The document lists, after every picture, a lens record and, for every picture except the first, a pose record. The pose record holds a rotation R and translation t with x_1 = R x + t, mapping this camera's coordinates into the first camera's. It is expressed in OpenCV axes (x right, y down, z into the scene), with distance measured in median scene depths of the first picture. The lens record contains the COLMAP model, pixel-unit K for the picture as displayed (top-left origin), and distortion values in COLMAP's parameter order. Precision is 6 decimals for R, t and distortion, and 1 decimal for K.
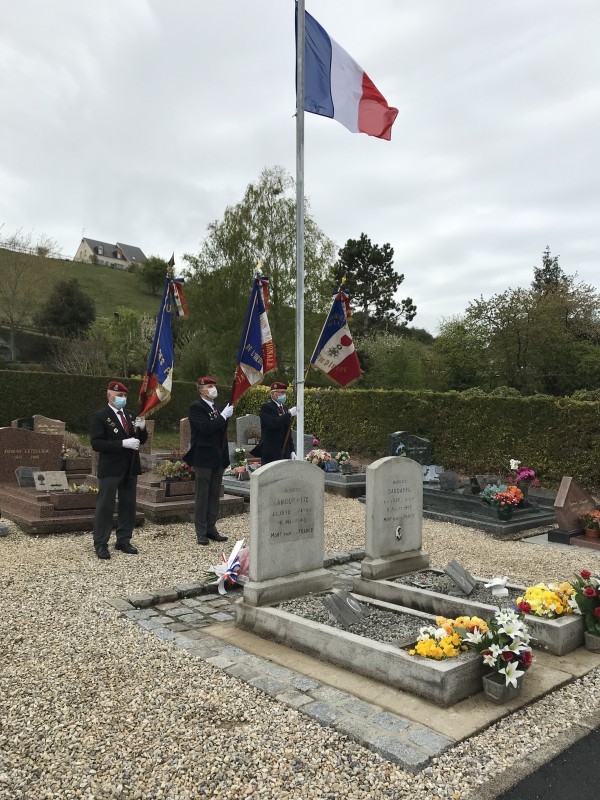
lens RADIAL K [[653.5, 0, 300.0], [0, 653.5, 400.0], [0, 0, 1]] dist [0.004193, 0.007867]
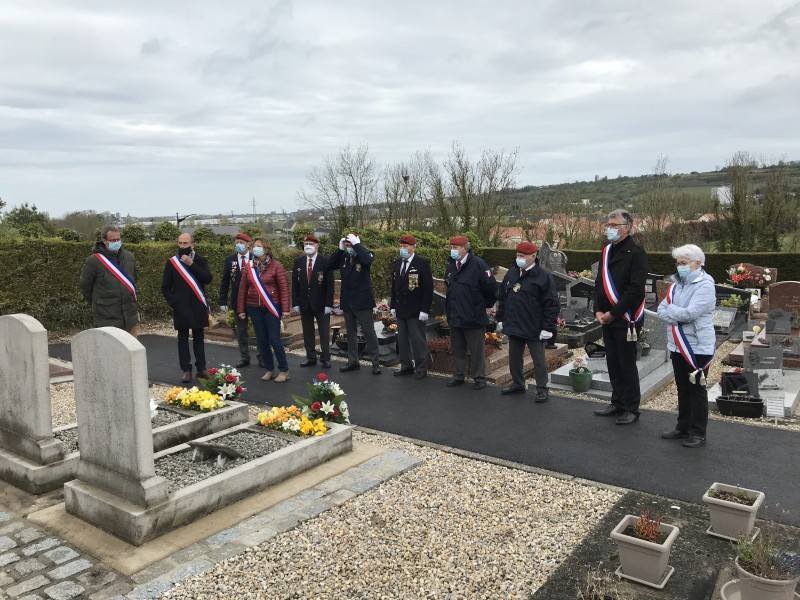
lens RADIAL K [[649.2, 0, 386.7], [0, 649.2, 300.2], [0, 0, 1]] dist [0.030530, 0.001152]
pose [[-0.151256, -0.126277, 0.980396, -0.490300], [-0.004652, 0.991887, 0.127039, -0.024742], [-0.988484, 0.014655, -0.150616, 0.462235]]
